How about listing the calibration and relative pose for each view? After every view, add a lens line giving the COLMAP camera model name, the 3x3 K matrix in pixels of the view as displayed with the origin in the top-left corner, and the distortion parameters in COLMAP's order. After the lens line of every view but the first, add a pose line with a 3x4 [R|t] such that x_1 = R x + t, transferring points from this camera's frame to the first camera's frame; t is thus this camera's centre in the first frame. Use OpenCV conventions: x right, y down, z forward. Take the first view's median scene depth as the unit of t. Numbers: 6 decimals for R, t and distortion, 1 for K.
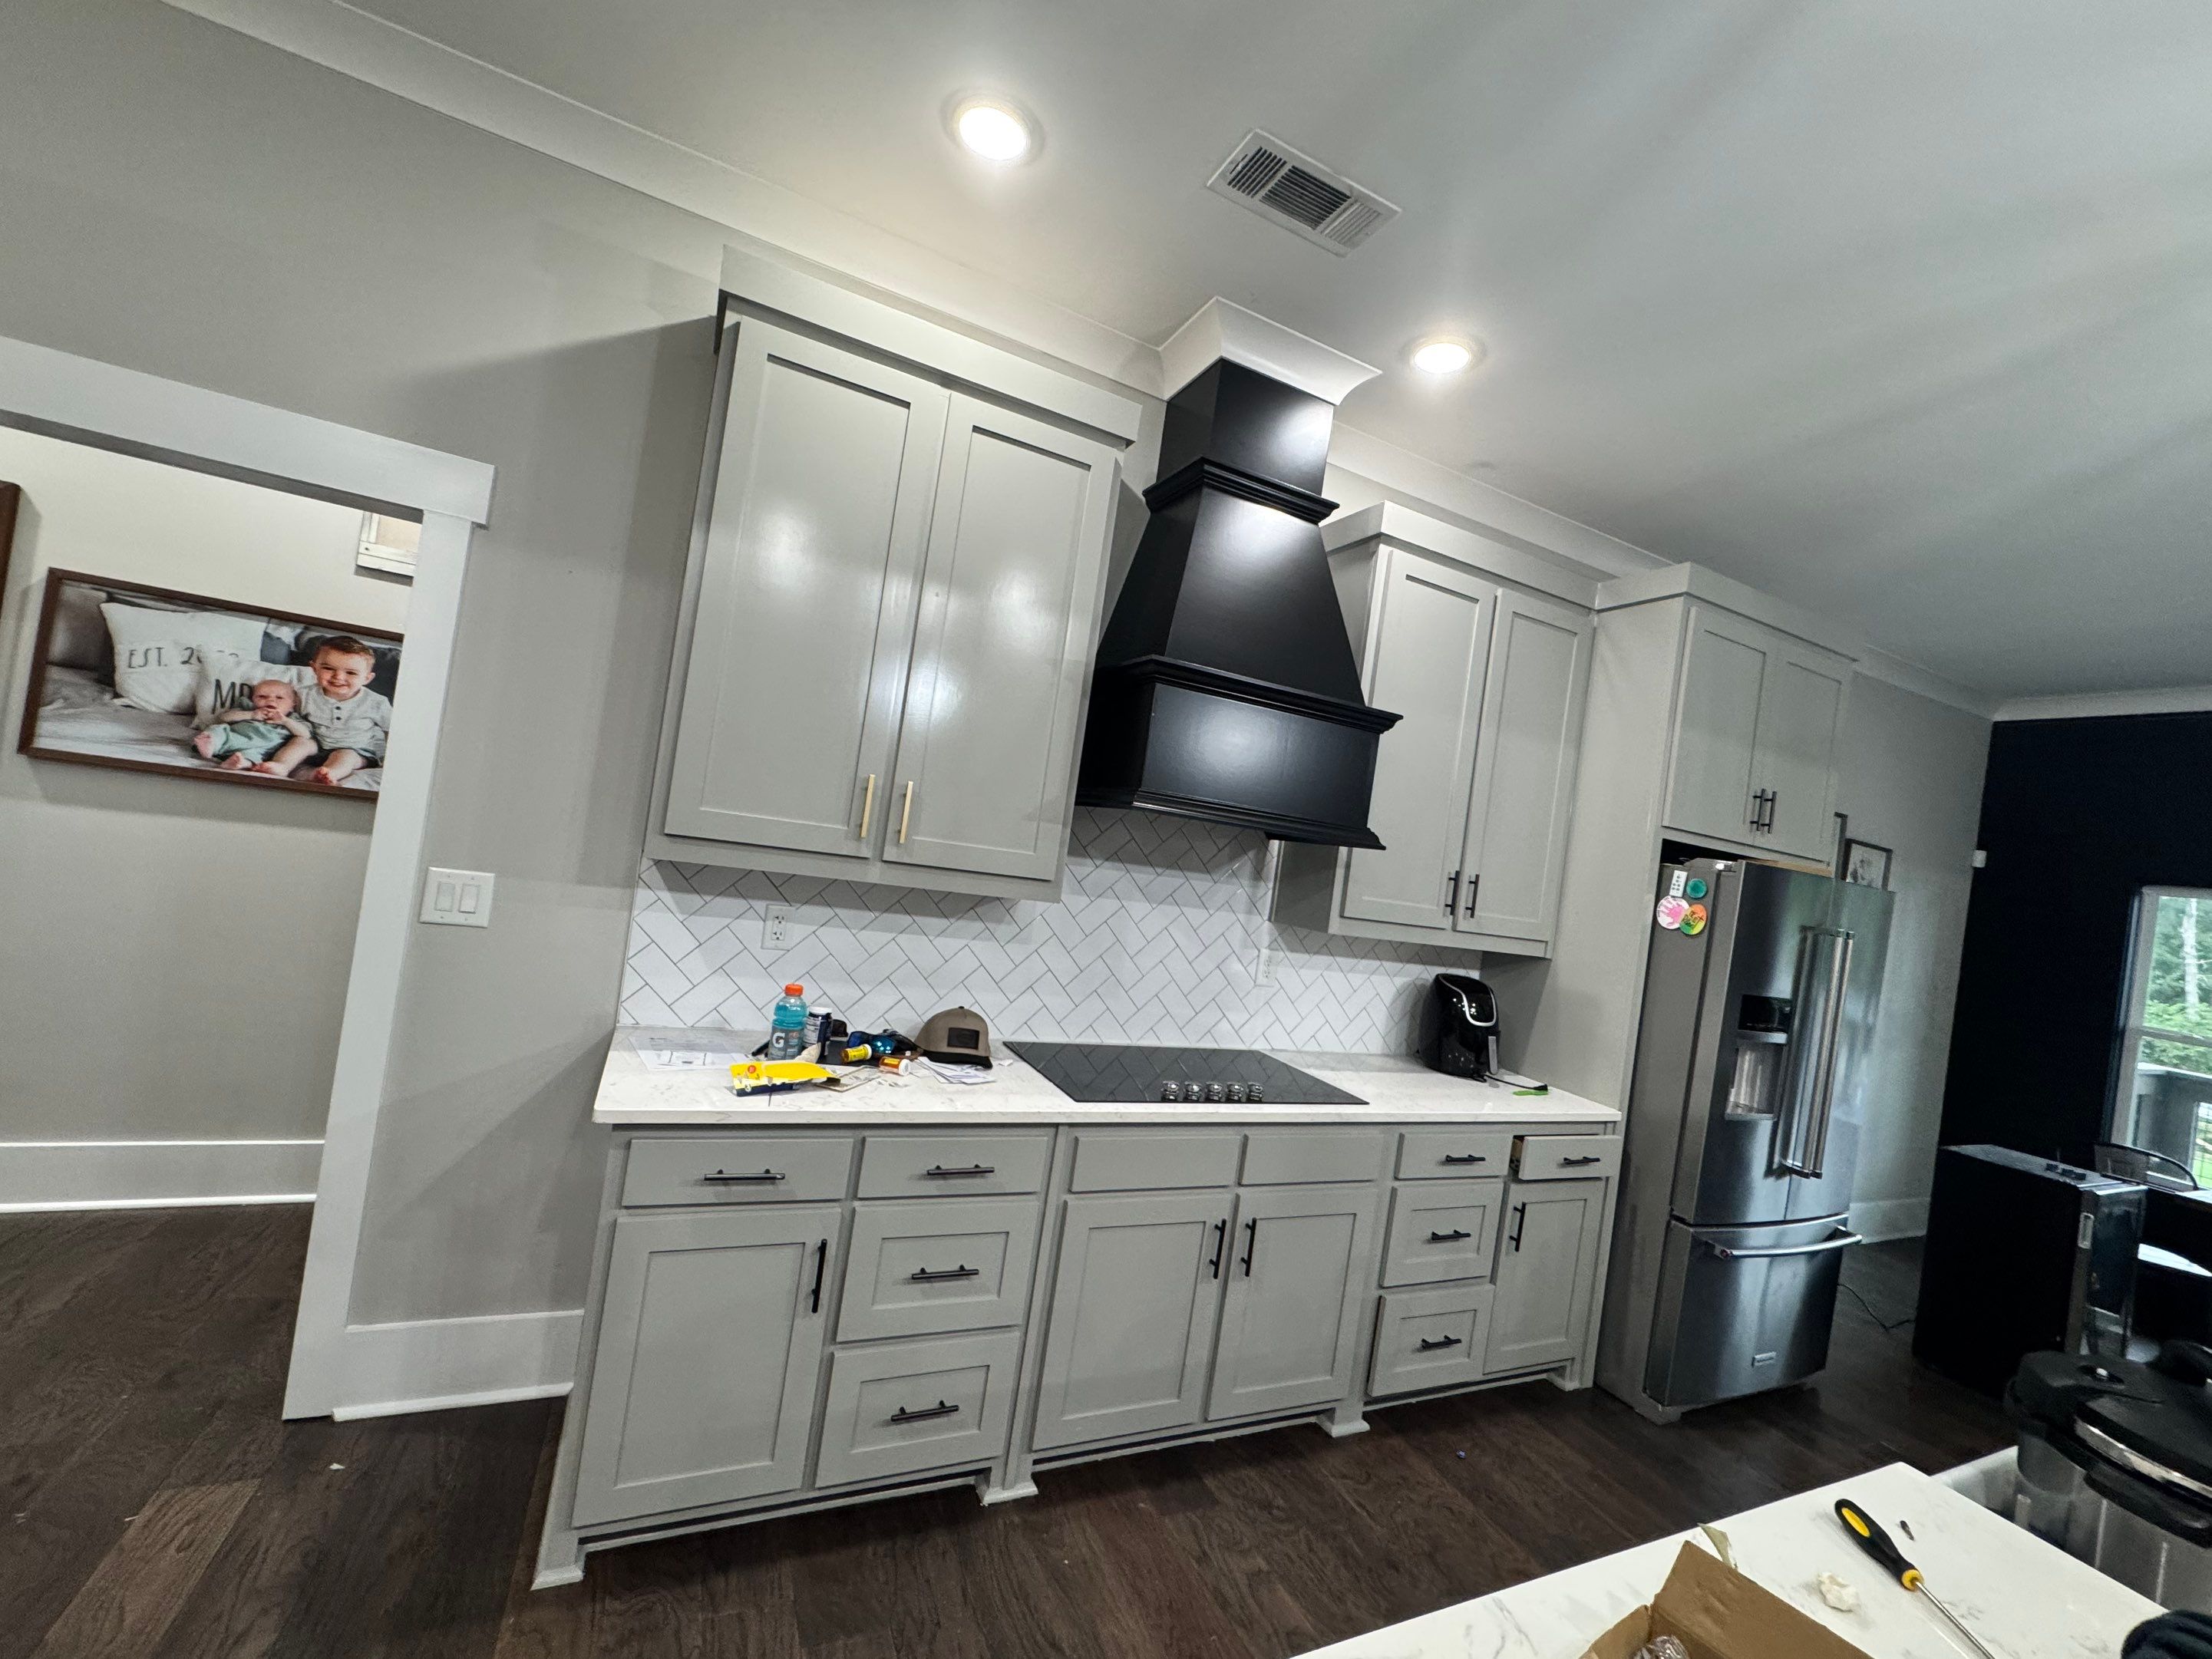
lens RADIAL K [[897.7, 0, 1108.7], [0, 897.7, 829.9], [0, 0, 1]] dist [-0.004379, -0.000453]
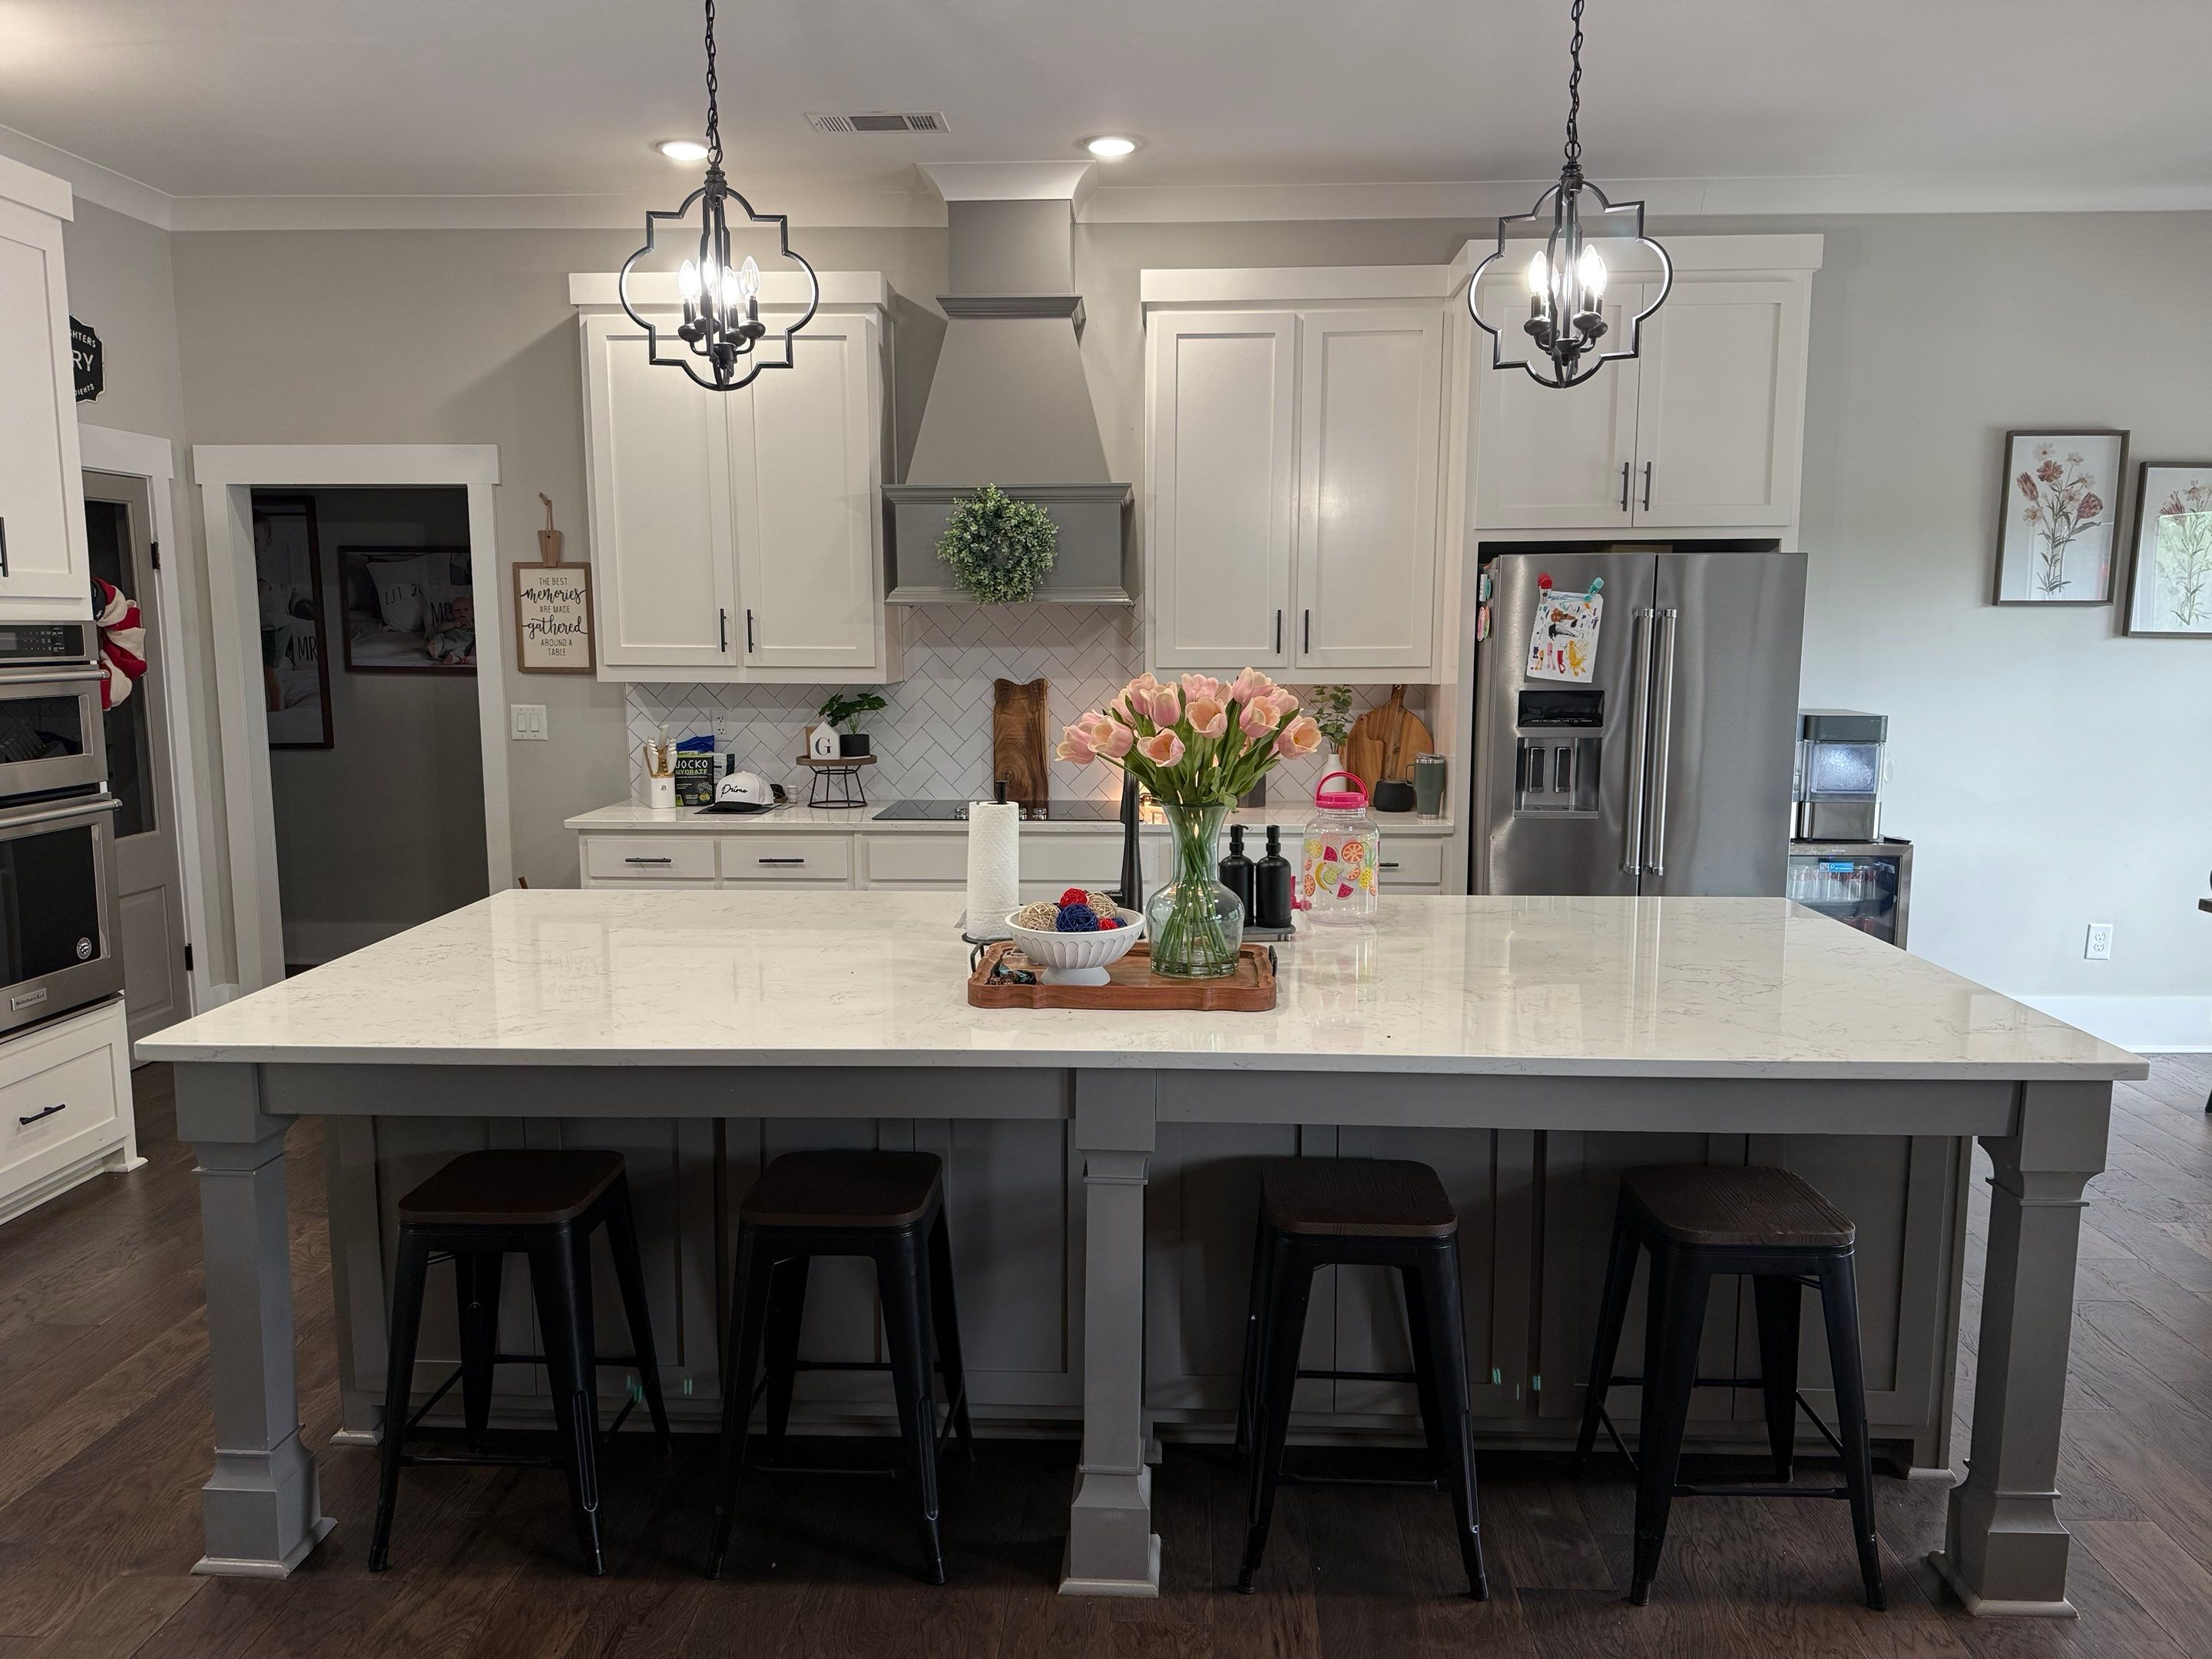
lens RADIAL K [[1594.8, 0, 1113.4], [0, 1594.8, 830.4], [0, 0, 1]] dist [0.036837, -0.014626]
pose [[0.869738, -0.079649, -0.487044, 1.170096], [0.132719, 0.988283, 0.075385, 0.141982], [0.475333, -0.130205, 0.870118, -0.760613]]
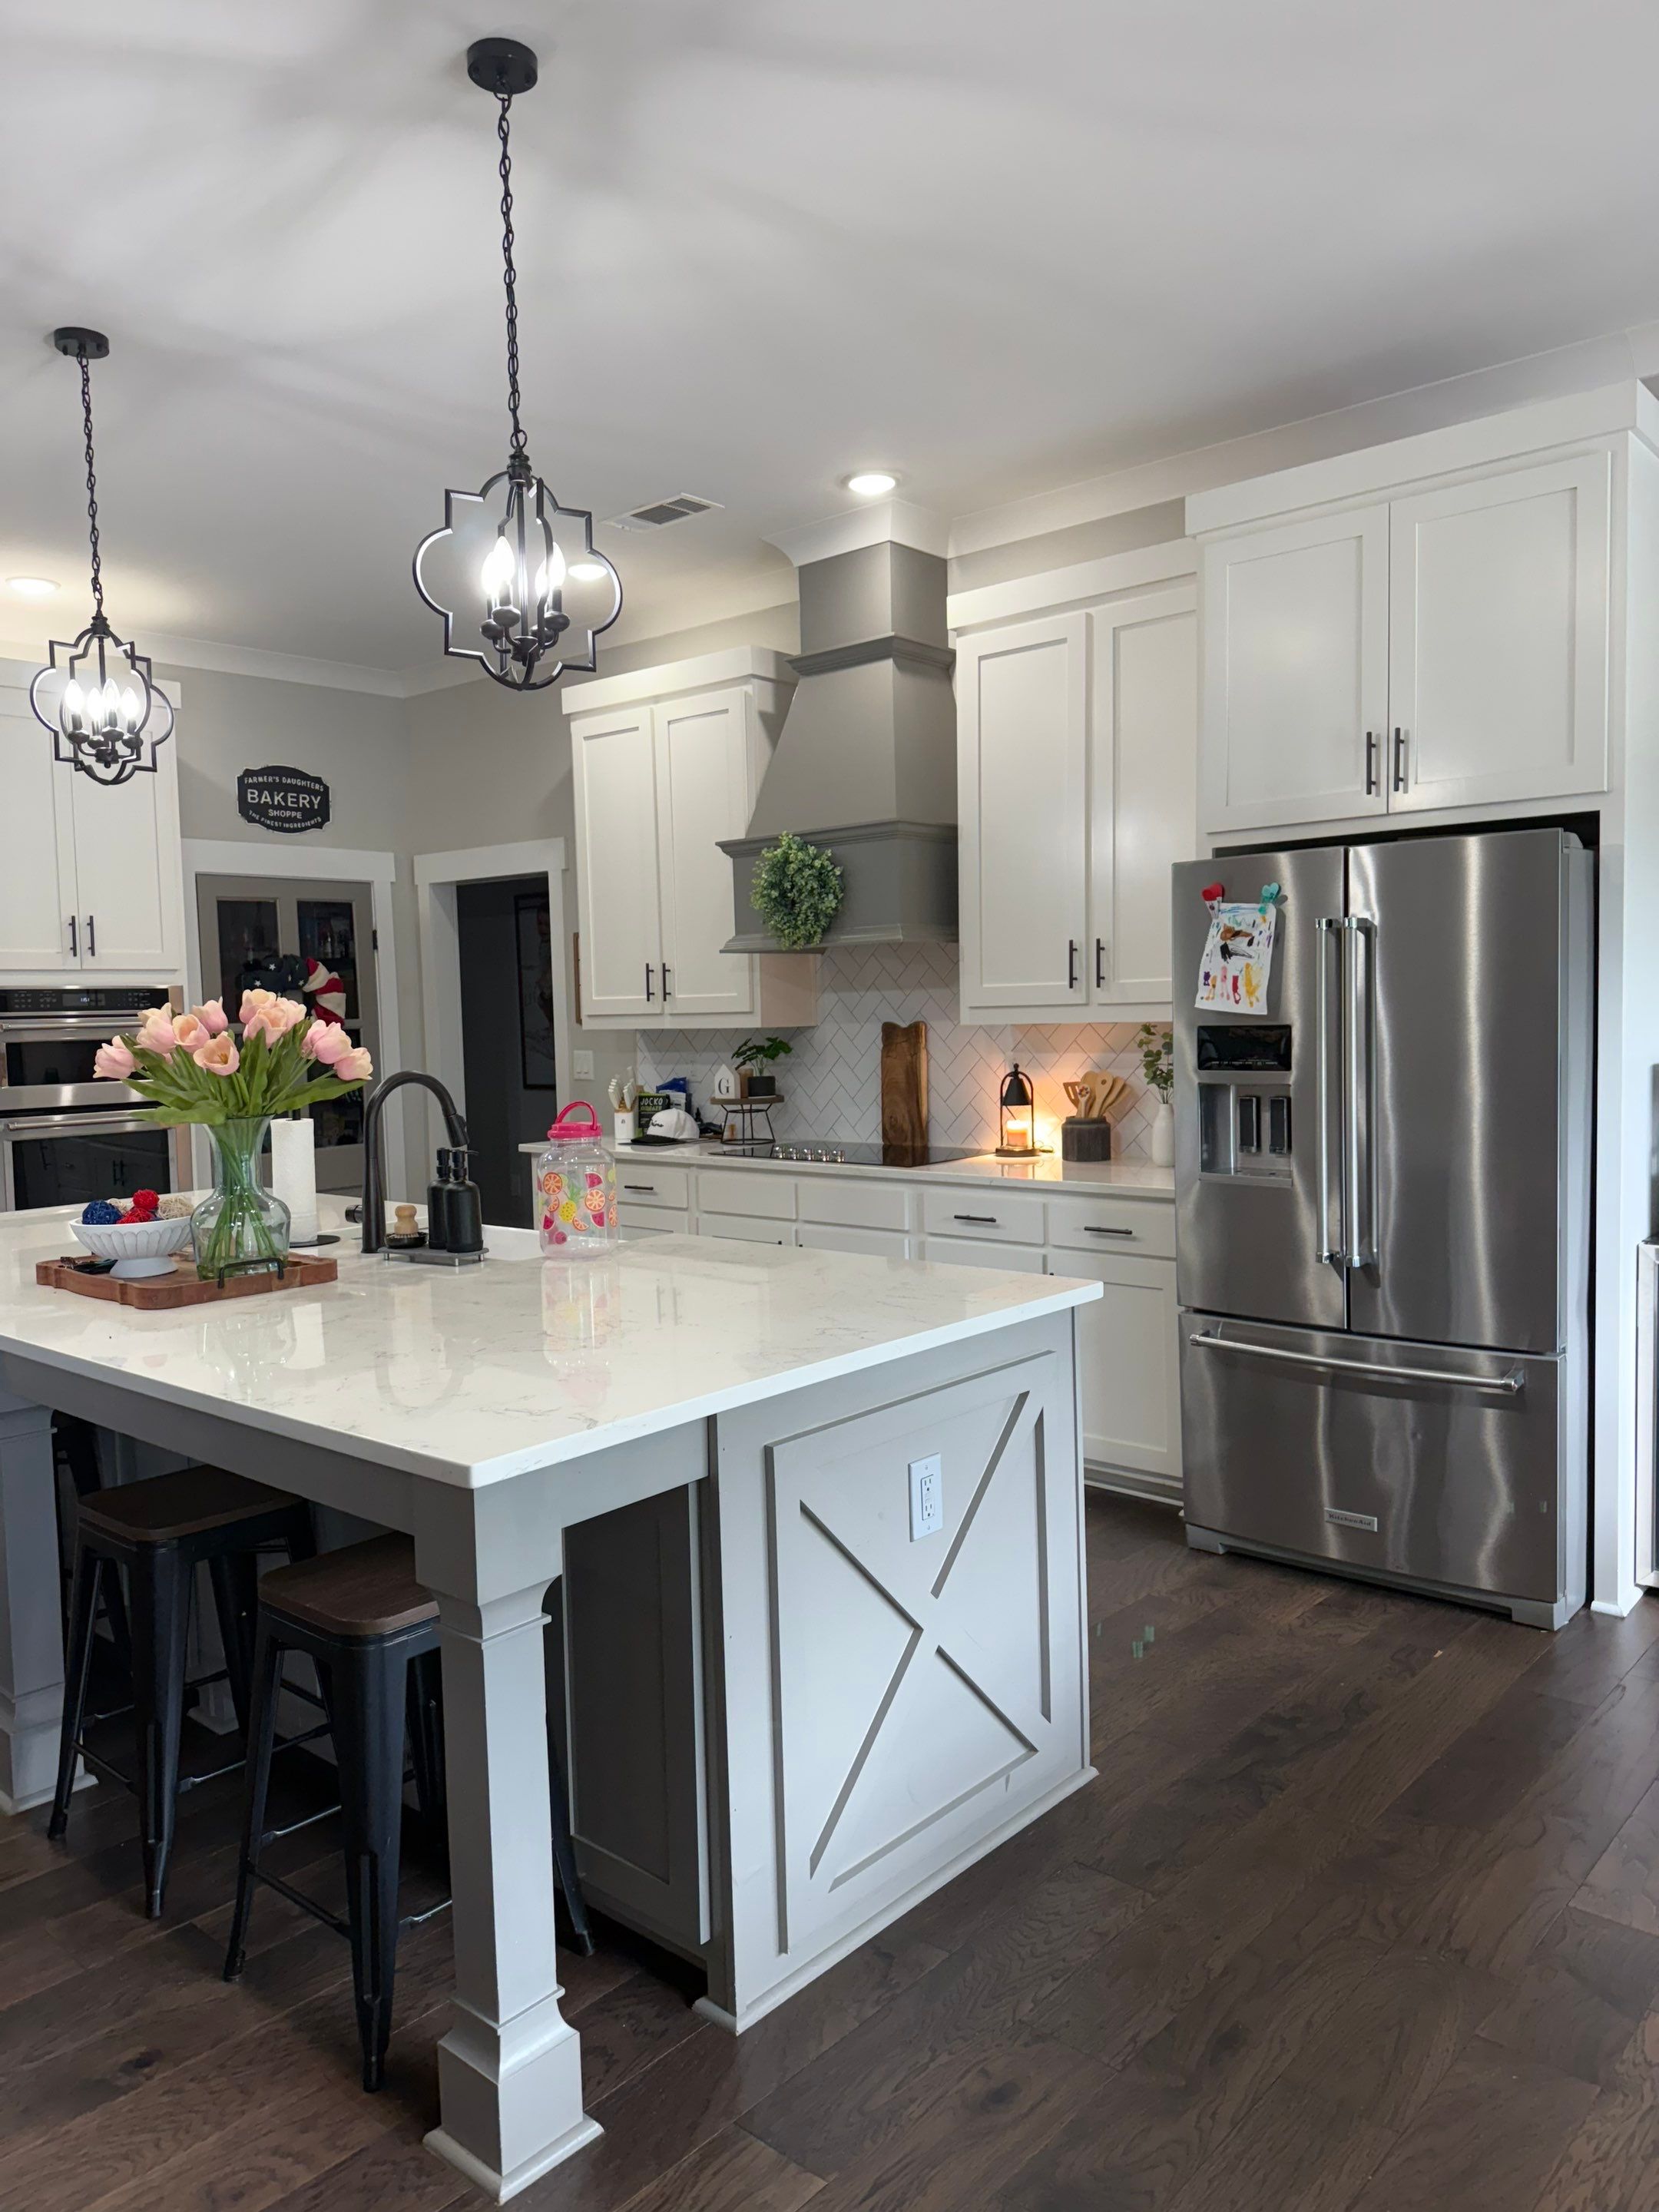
lens RADIAL K [[1594.8, 0, 833.3], [0, 1594.8, 1104.0], [0, 0, 1]] dist [0.036837, -0.014626]
pose [[0.378494, -0.092831, -0.920937, 1.922017], [0.096898, 0.993465, -0.060317, 0.309630], [0.920518, -0.066407, 0.385015, 0.151010]]
